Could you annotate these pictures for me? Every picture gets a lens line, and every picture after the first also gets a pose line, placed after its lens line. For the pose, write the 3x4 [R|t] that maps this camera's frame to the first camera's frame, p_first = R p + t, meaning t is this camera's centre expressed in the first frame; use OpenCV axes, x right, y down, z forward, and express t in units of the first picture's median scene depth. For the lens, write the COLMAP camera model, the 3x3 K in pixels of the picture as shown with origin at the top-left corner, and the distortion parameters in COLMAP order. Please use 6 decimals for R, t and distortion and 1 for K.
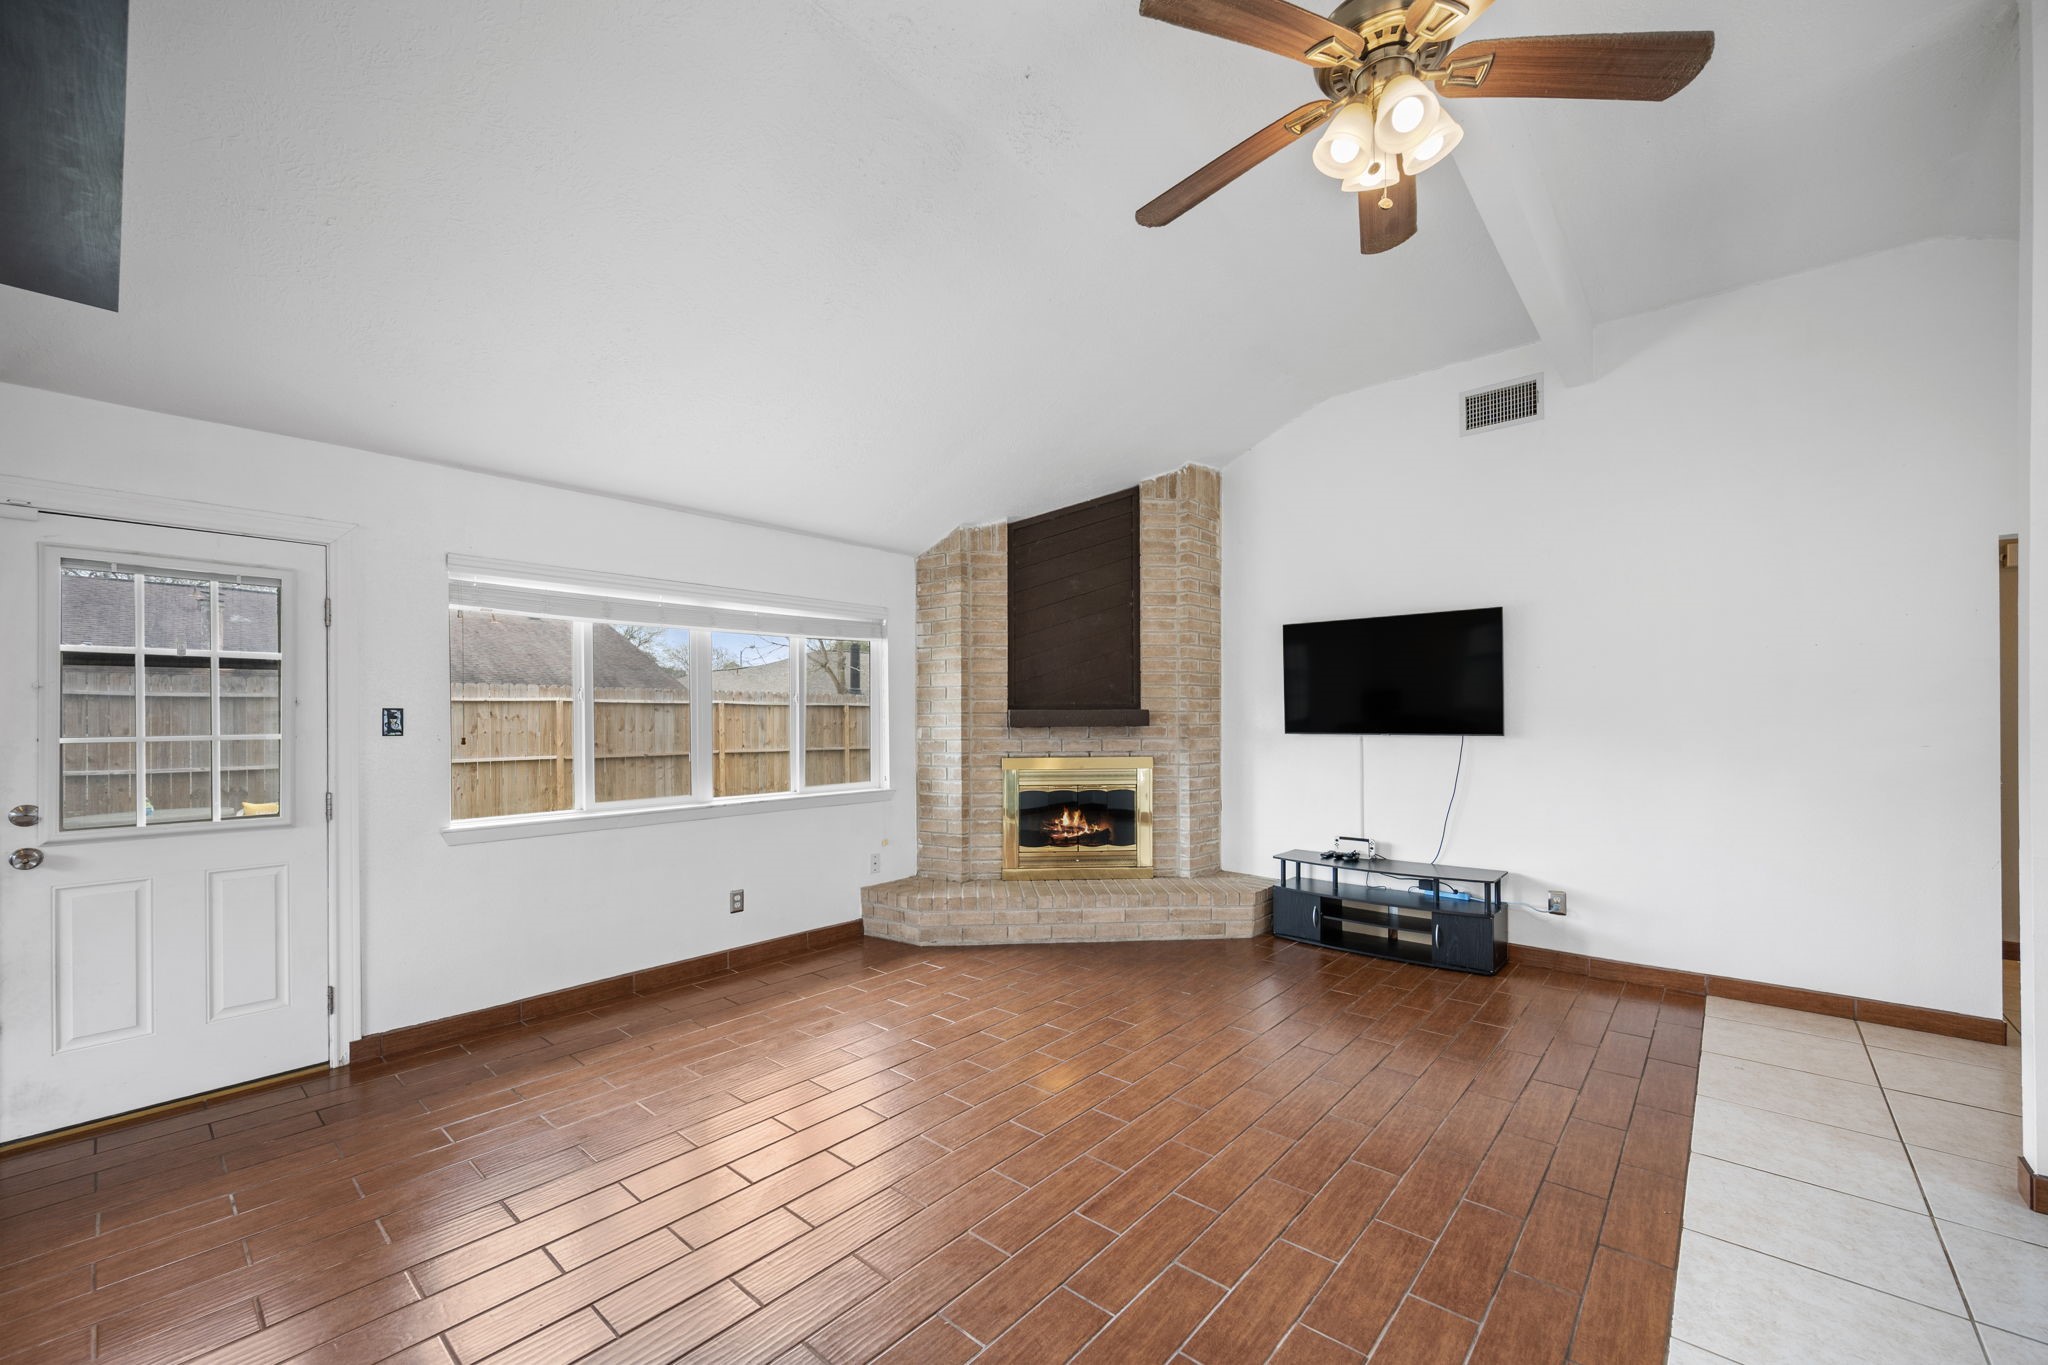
lens RADIAL K [[809.9, 0, 1018.3], [0, 809.9, 716.2], [0, 0, 1]] dist [0.000380, 0.000258]
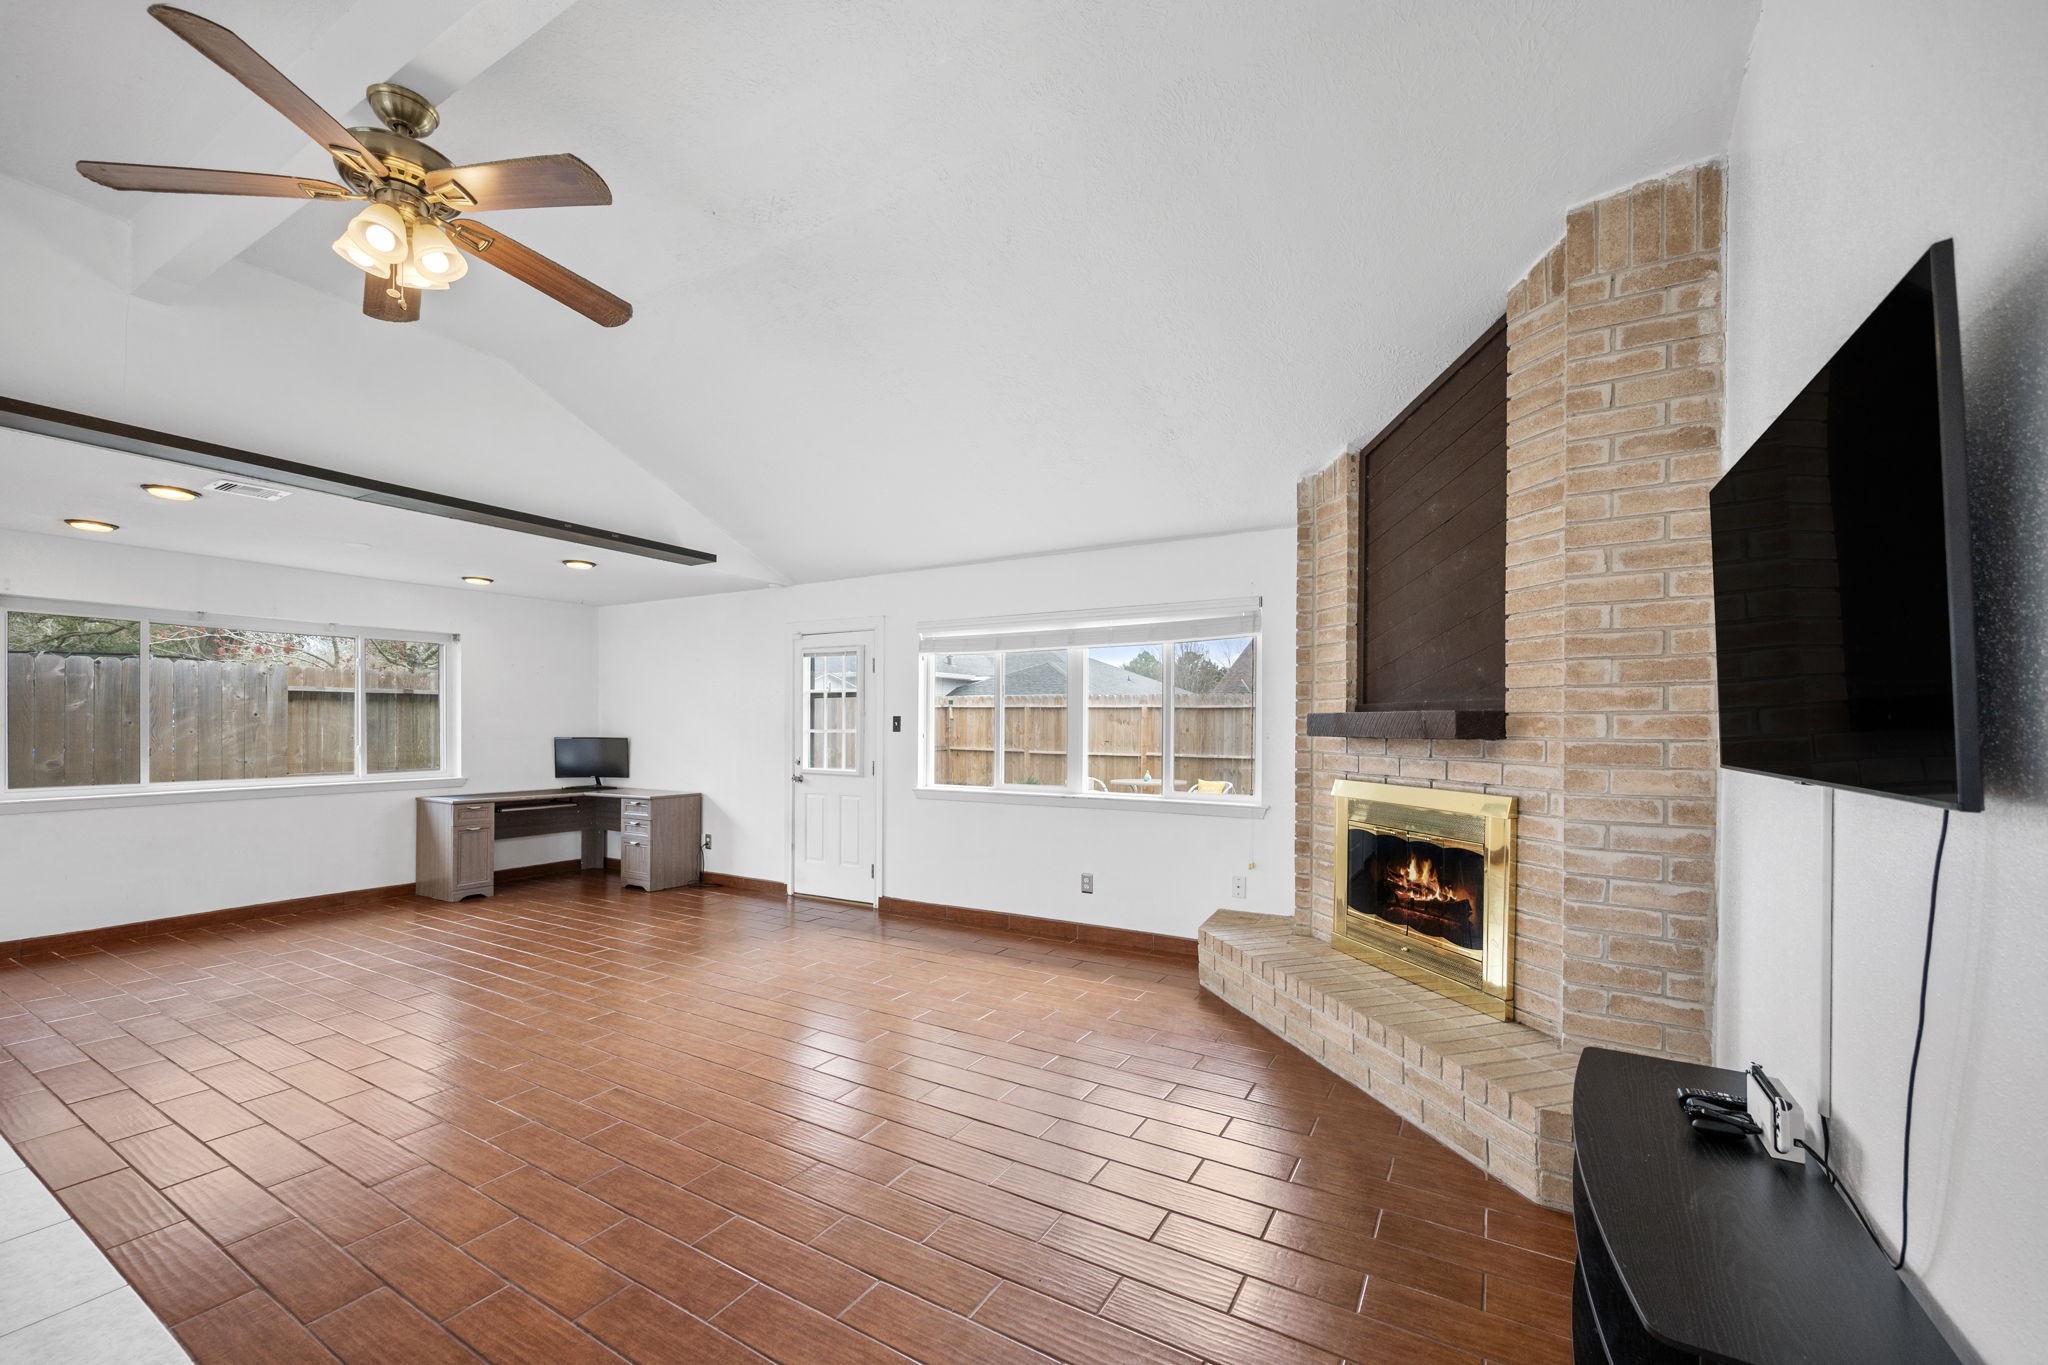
lens RADIAL K [[809.9, 0, 1018.3], [0, 809.9, 716.2], [0, 0, 1]] dist [0.000380, 0.000258]
pose [[0.191425, -0.004642, -0.981496, 0.641785], [-0.001633, 0.999986, -0.005048, -0.000555], [0.981506, 0.002569, 0.191415, 0.584538]]
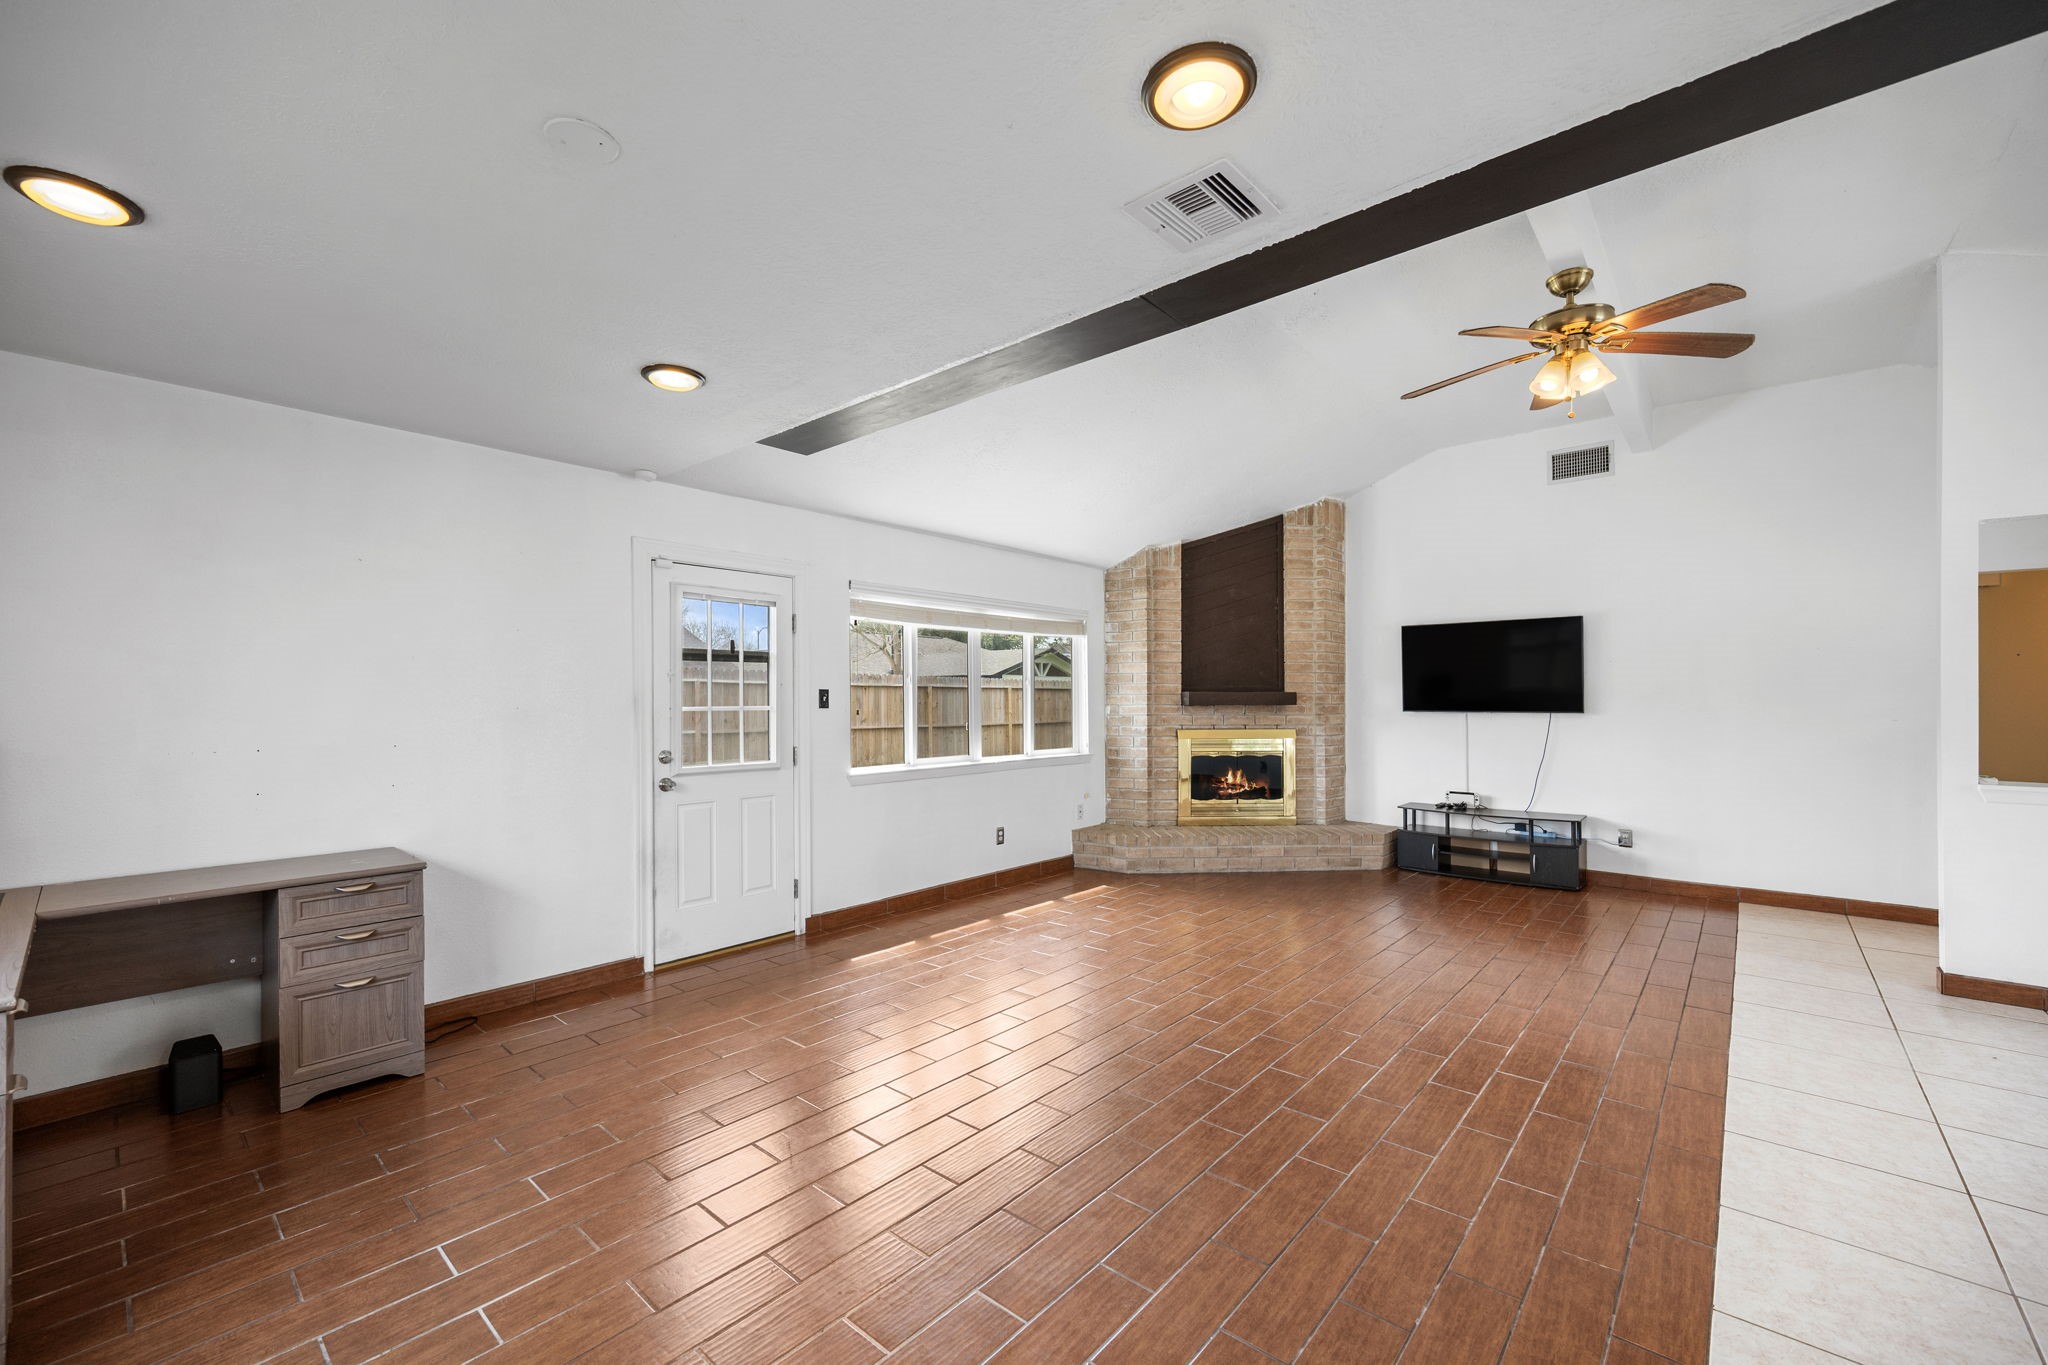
lens RADIAL K [[820.9, 0, 1017.0], [0, 820.9, 692.1], [0, 0, 1]] dist [0.001263, 0.000100]
pose [[0.999981, 0.004448, -0.004291, -0.268339], [-0.004476, 0.999969, -0.006545, 0.002268], [0.004262, 0.006564, 0.999969, -0.290173]]
